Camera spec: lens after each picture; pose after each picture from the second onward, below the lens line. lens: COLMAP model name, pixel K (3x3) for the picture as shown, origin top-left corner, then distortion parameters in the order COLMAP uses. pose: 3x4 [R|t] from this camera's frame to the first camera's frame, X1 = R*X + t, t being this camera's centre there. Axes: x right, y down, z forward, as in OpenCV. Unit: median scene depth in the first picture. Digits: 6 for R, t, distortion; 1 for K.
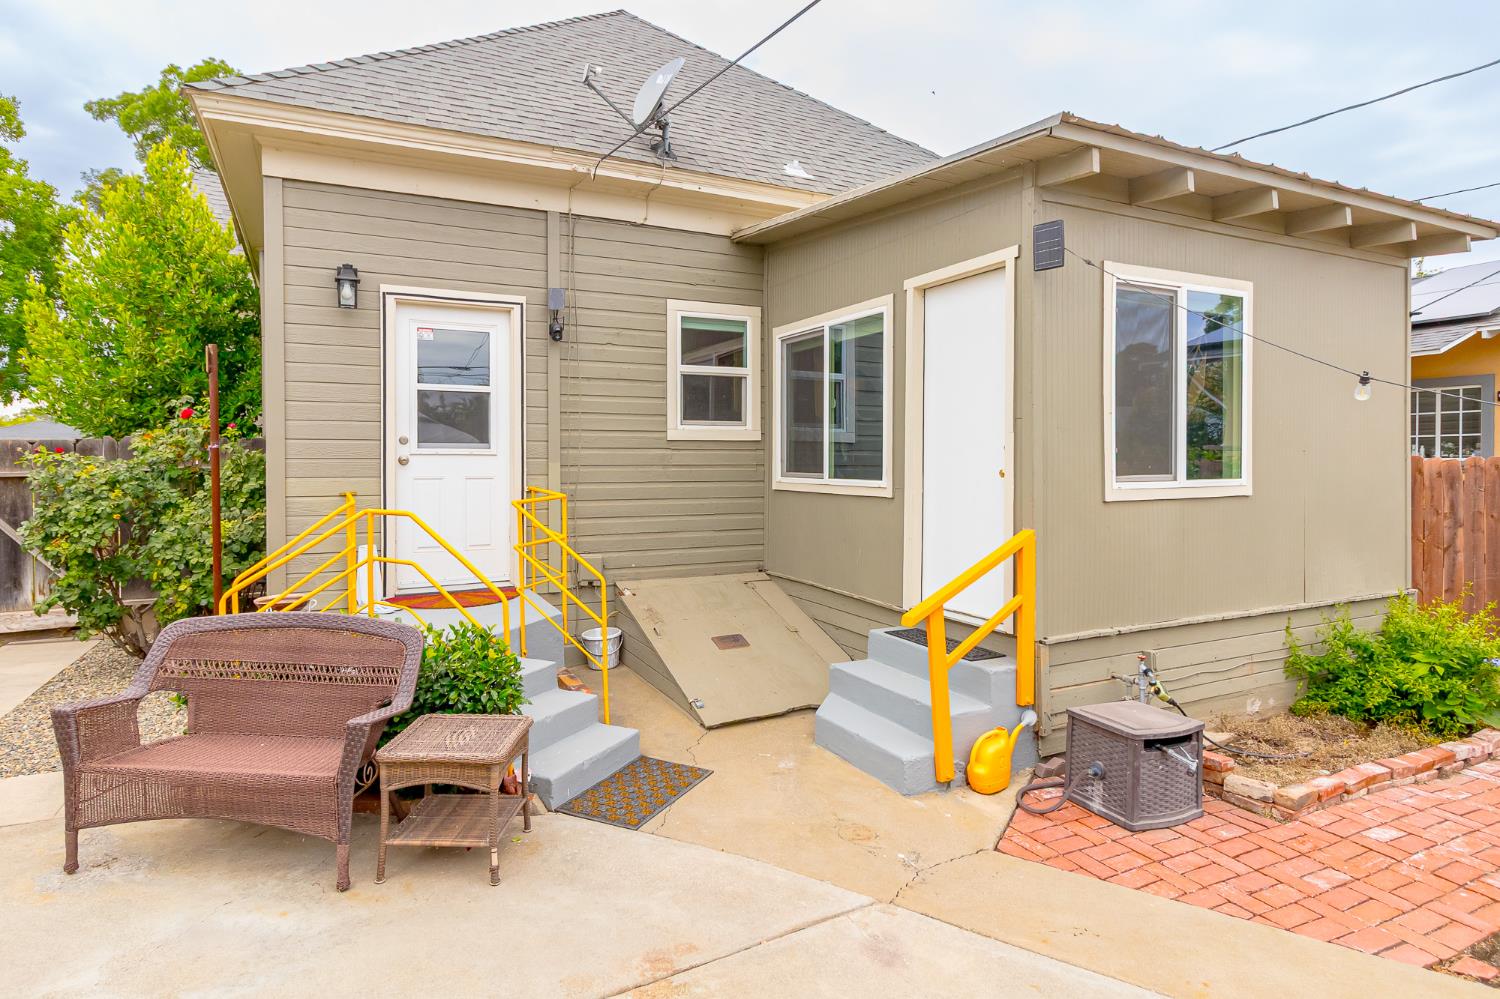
lens RADIAL K [[836.4, 0, 703.4], [0, 836.4, 476.0], [0, 0, 1]] dist [0.000466, 0.000400]
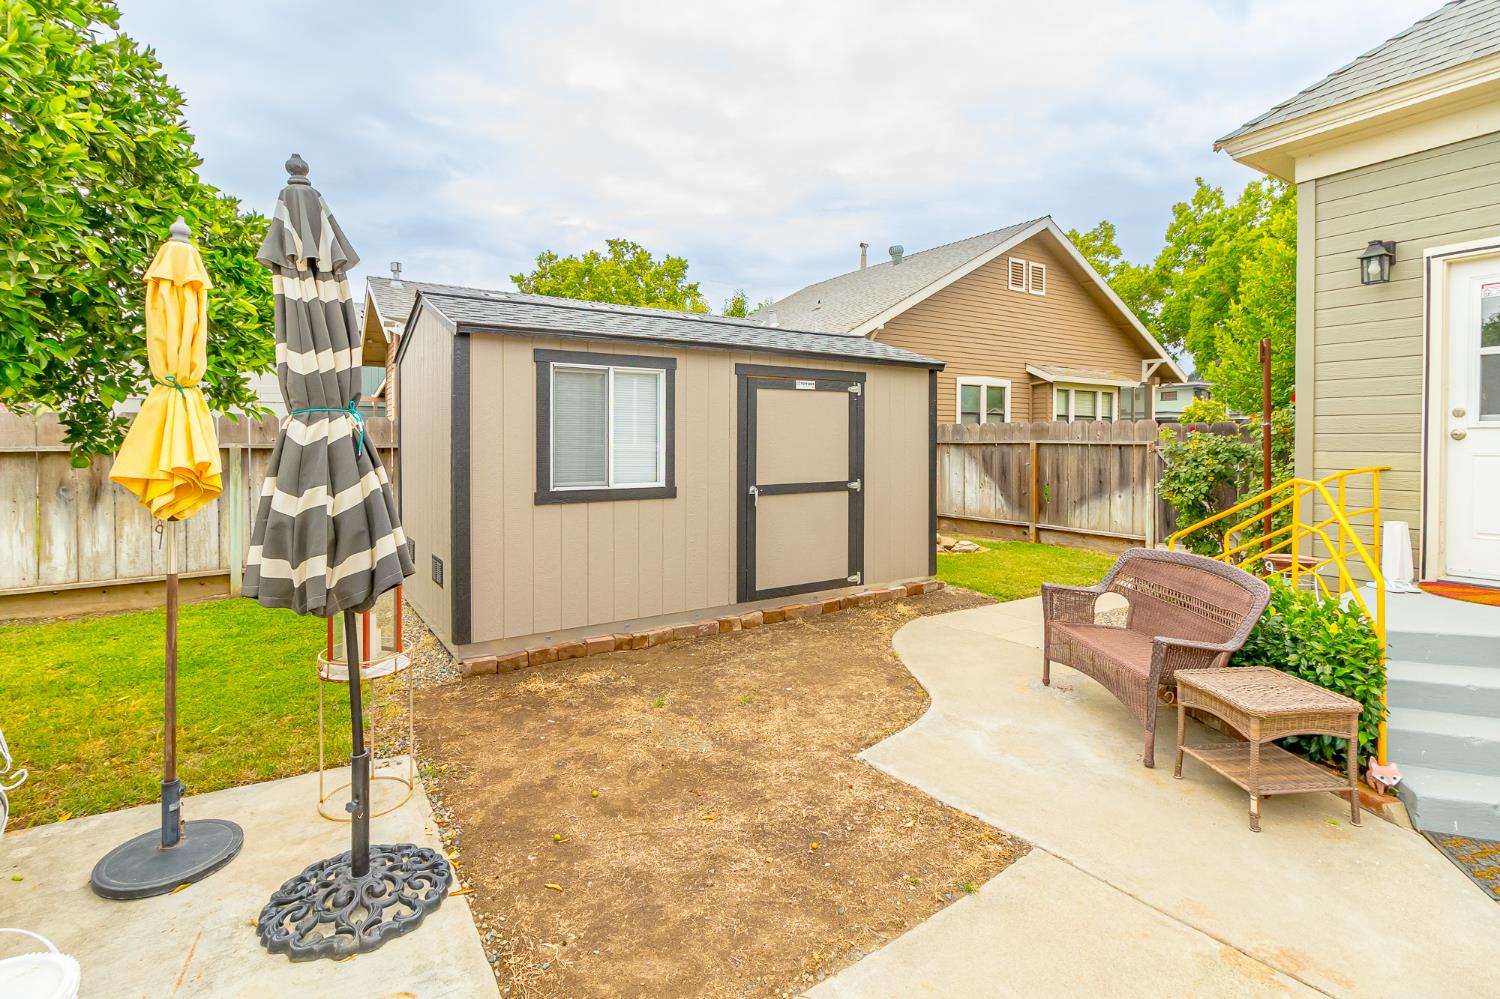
lens RADIAL K [[709.1, 0, 733.4], [0, 709.1, 444.9], [0, 0, 1]] dist [0.004255, -0.000189]
pose [[0.107029, 0.008196, -0.994222, 0.347386], [-0.020219, 0.999777, 0.006066, 0.003735], [0.994050, 0.019453, 0.107171, 0.142600]]
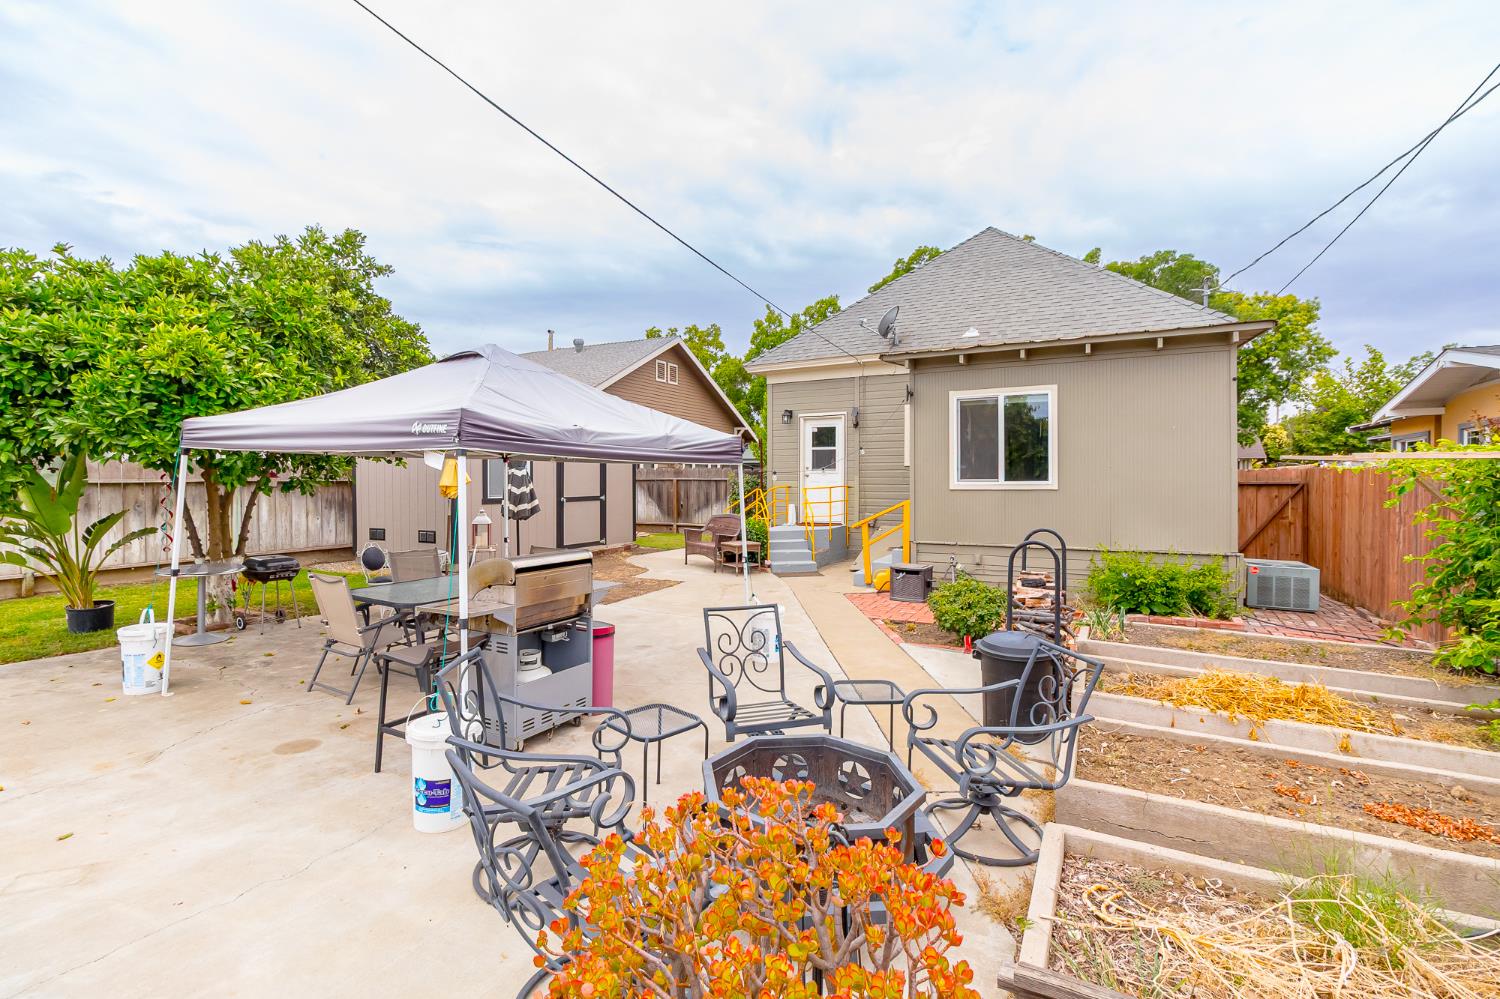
lens RADIAL K [[709.1, 0, 752.3], [0, 709.1, 490.5], [0, 0, 1]] dist [0.004255, -0.000189]
pose [[0.592702, 0.011881, -0.805334, 1.547731], [-0.016108, 0.999866, 0.002895, 0.031236], [0.805261, 0.011257, 0.592814, -0.596568]]
